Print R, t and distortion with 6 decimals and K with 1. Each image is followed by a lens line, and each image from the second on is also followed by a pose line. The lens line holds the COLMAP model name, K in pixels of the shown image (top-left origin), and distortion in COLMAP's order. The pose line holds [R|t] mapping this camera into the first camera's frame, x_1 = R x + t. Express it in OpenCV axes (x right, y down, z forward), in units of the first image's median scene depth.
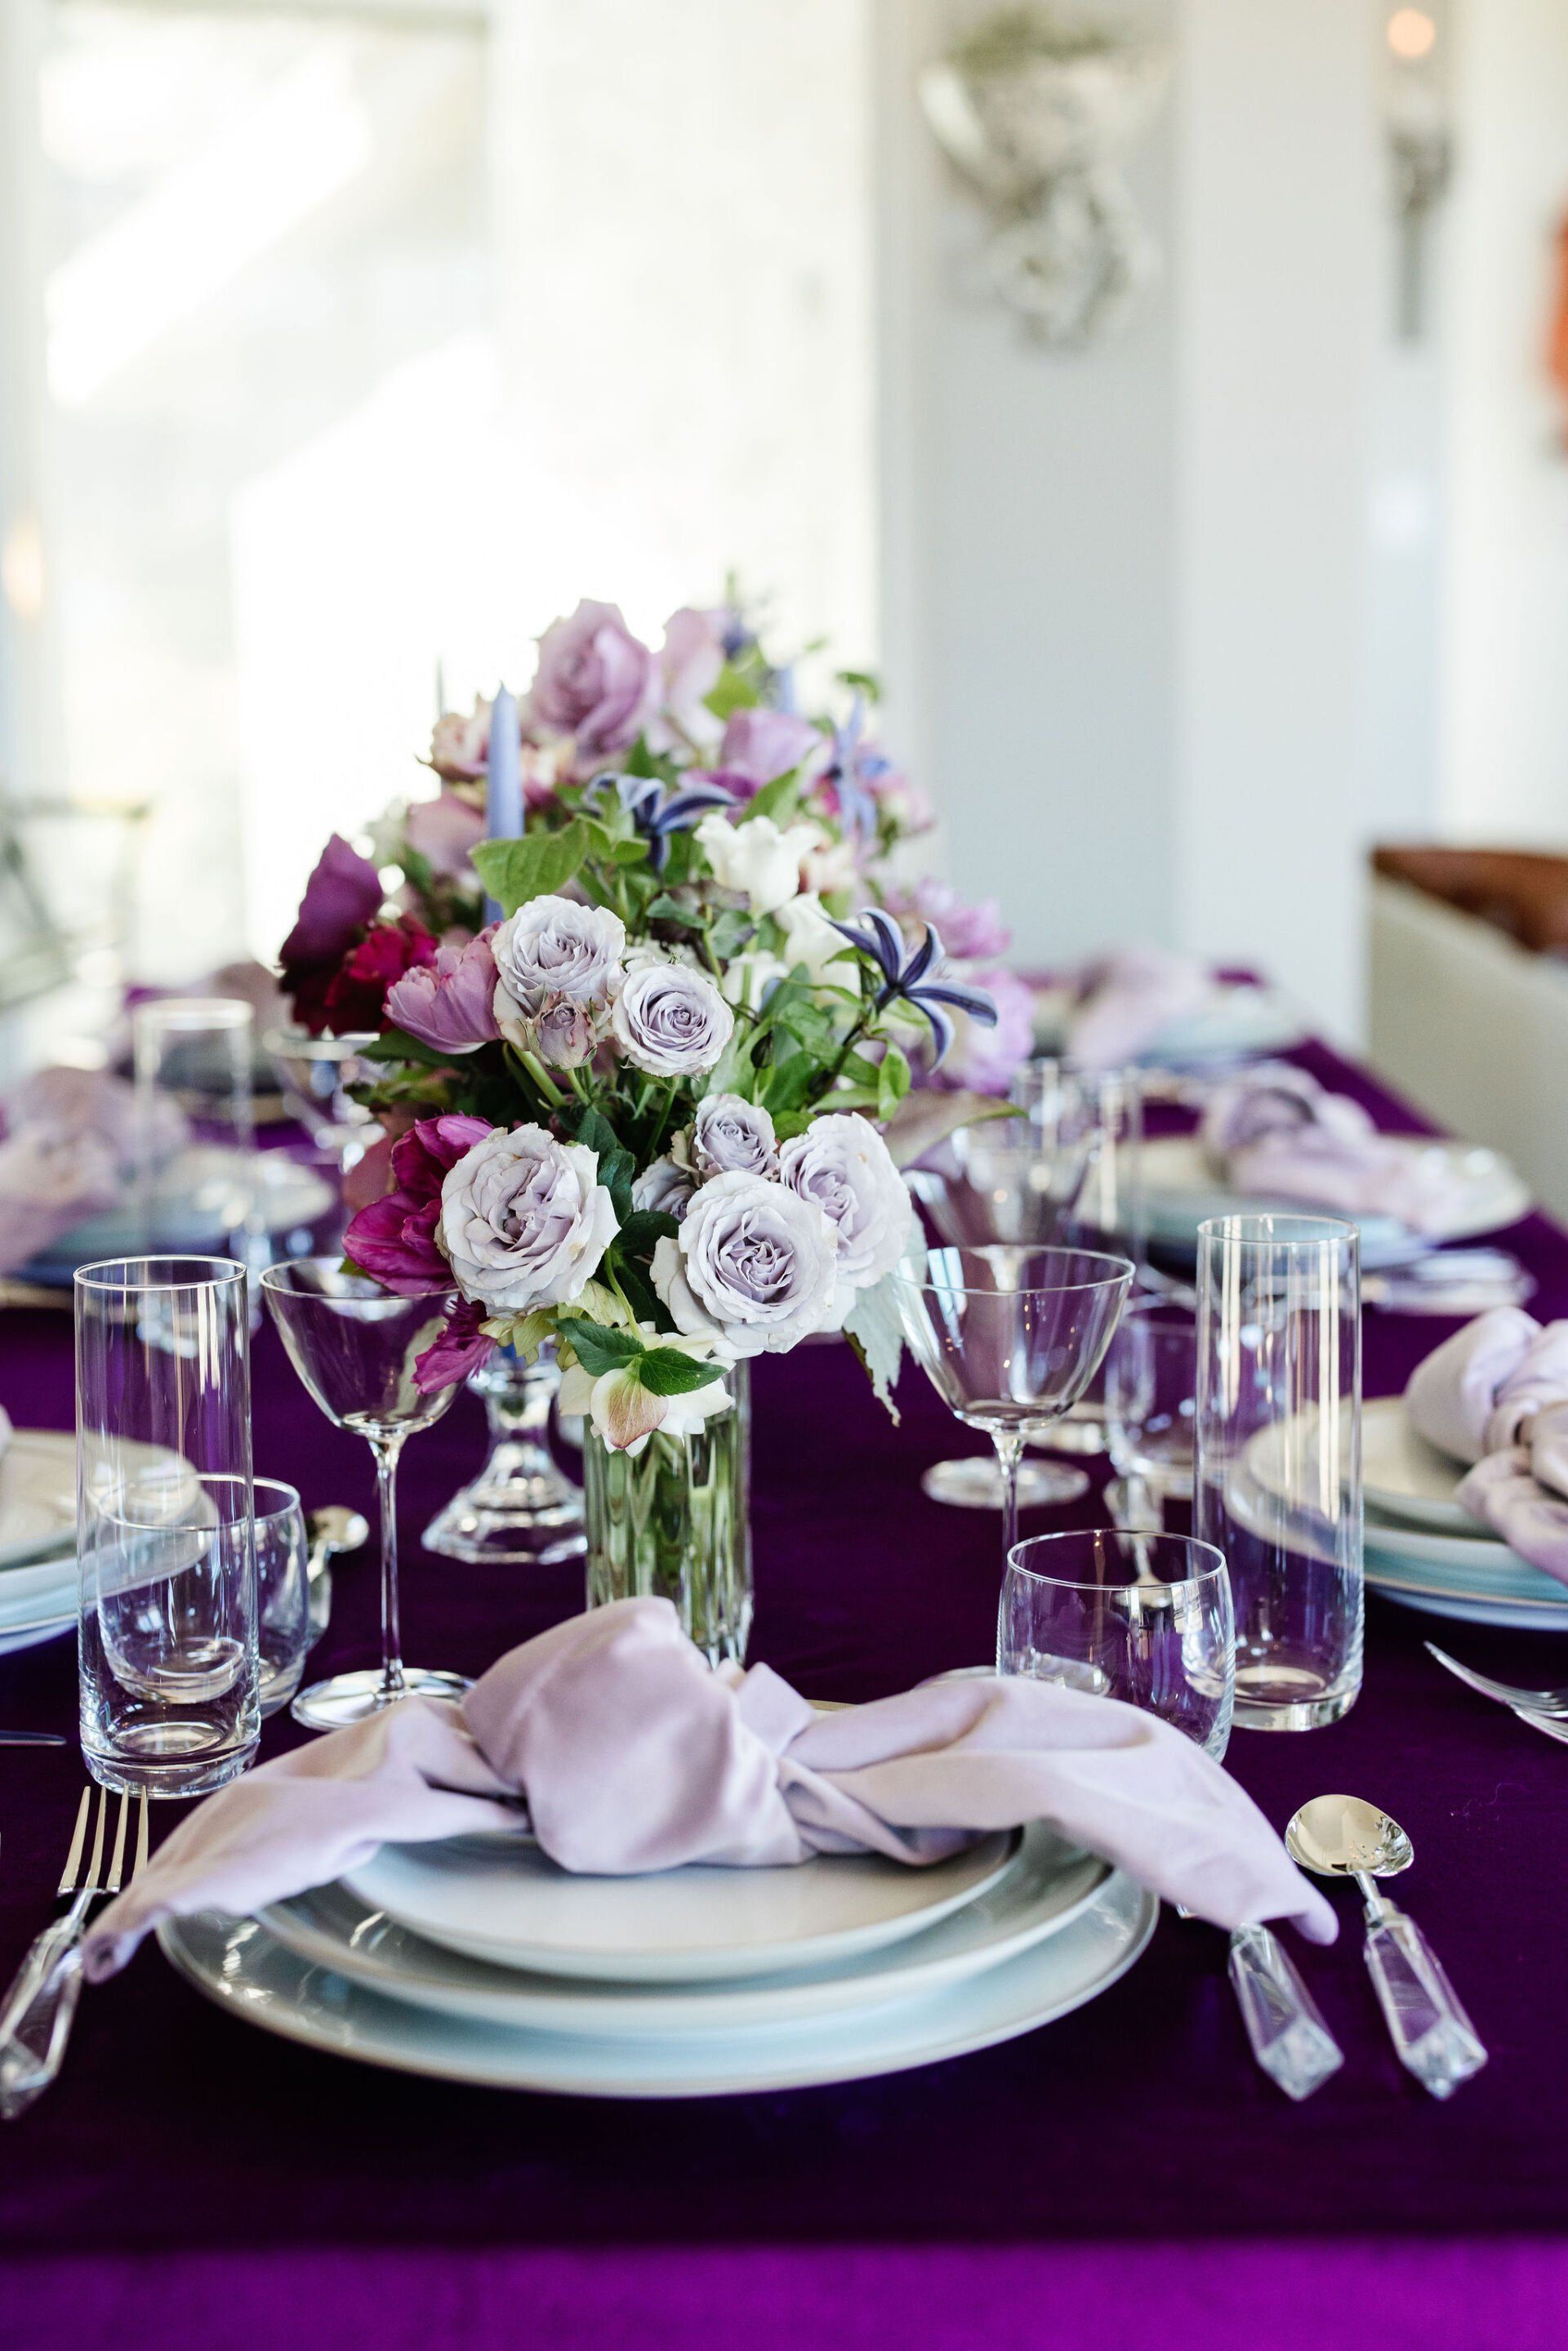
lens RADIAL K [[3480.3, 0, 784.0], [0, 3480.3, 1175.5], [0, 0, 1]] dist [0.023660, 0.013192]
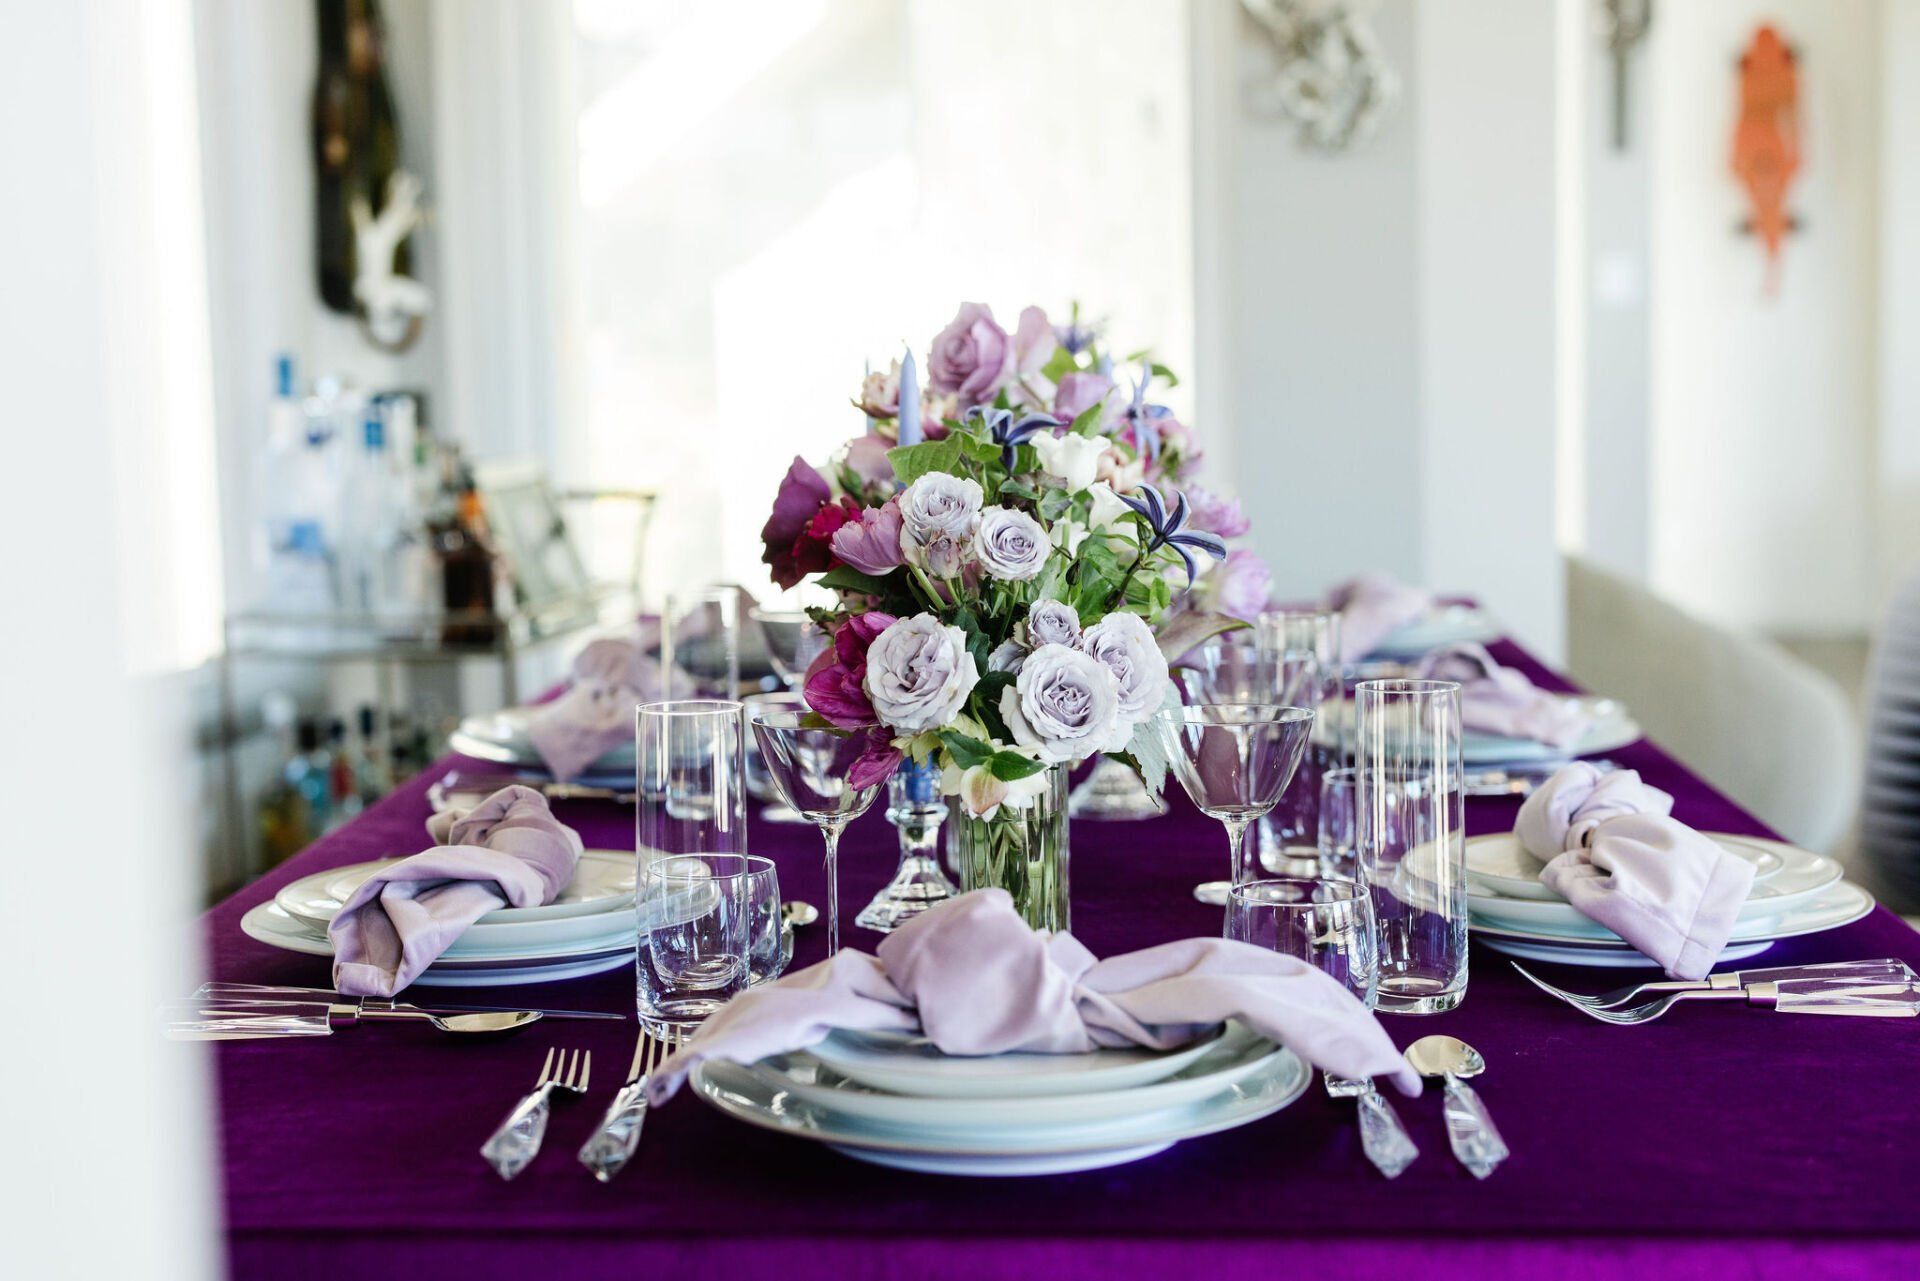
lens RADIAL K [[2842.2, 0, 960.0], [0, 2842.2, 640.5], [0, 0, 1]] dist [0.023660, 0.013192]
pose [[0.997740, -0.004320, -0.067056, 0.029345], [-0.000306, 0.997628, -0.068828, 0.083859], [0.067194, 0.068693, 0.995372, -0.272110]]
